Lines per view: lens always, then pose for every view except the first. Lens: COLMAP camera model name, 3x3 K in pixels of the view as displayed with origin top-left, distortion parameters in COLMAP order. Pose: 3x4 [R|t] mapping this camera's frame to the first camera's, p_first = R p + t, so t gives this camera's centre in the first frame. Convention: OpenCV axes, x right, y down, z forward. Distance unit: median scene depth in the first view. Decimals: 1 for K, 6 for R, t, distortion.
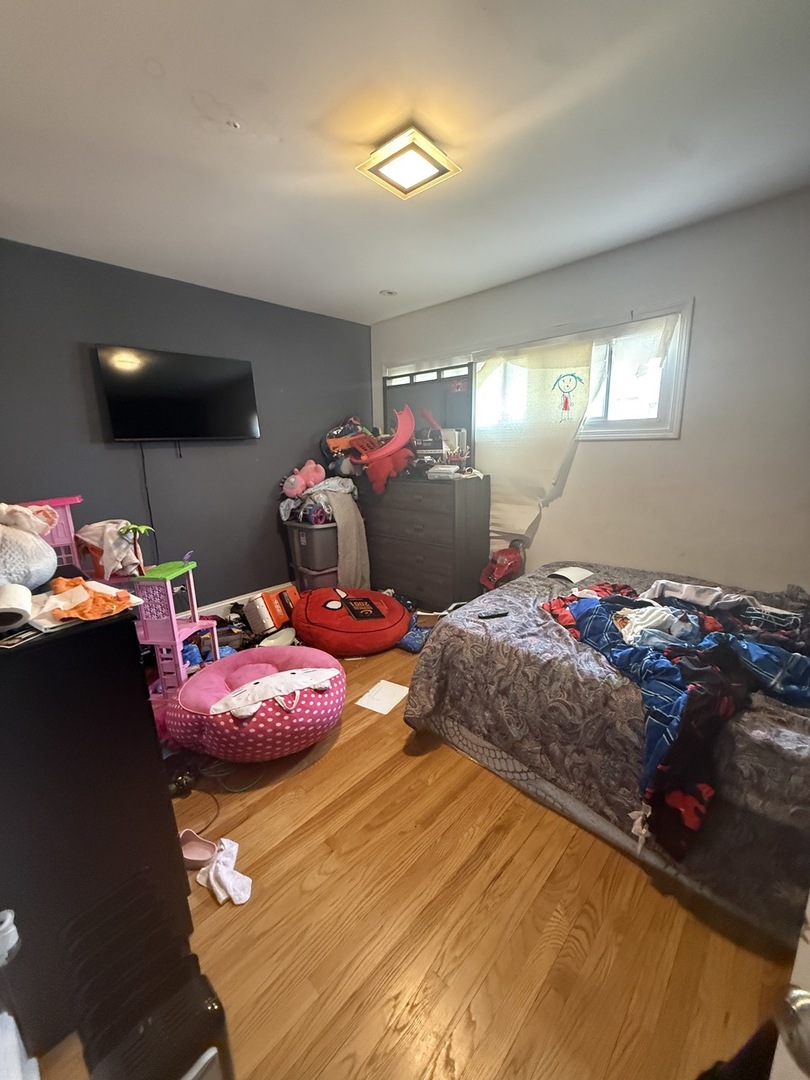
lens RADIAL K [[429.7, 0, 403.1], [0, 429.7, 539.1], [0, 0, 1]] dist [-0.000897, 0.000463]
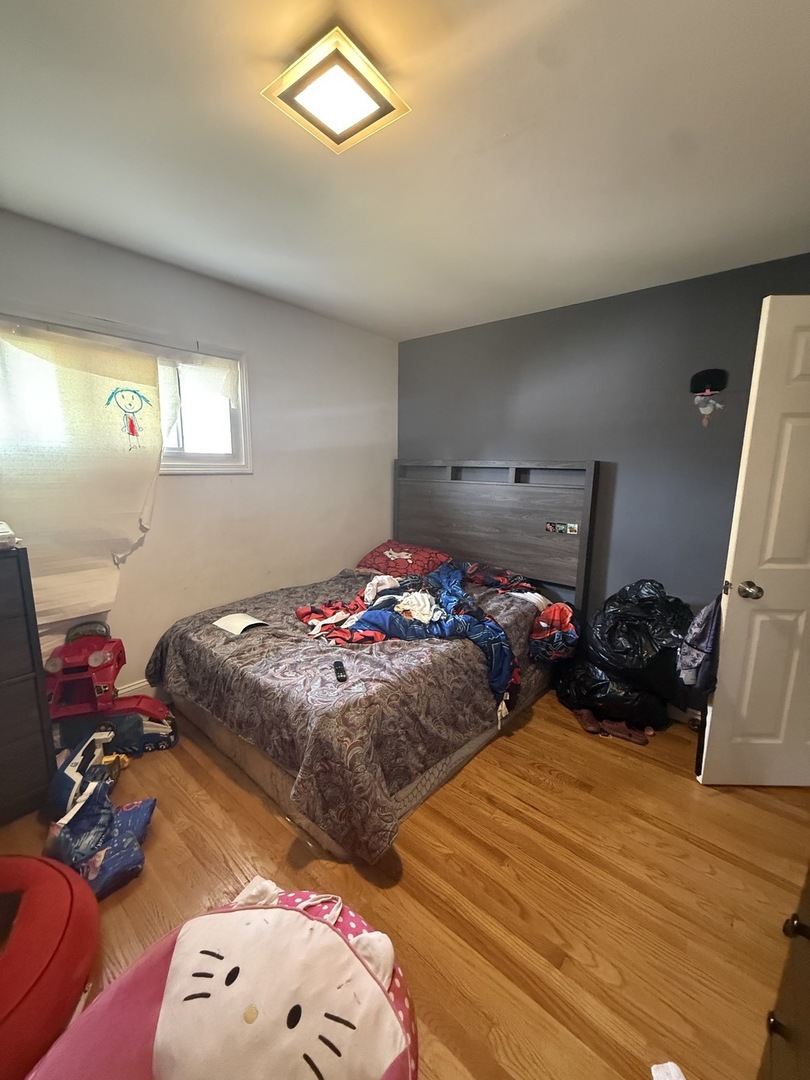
lens RADIAL K [[429.7, 0, 402.9], [0, 429.7, 538.7], [0, 0, 1]] dist [-0.000897, 0.000463]
pose [[-0.058816, -0.144644, 0.987734, -0.519084], [0.210752, 0.965347, 0.153915, -0.161986], [-0.975769, 0.217219, -0.026293, 0.693345]]
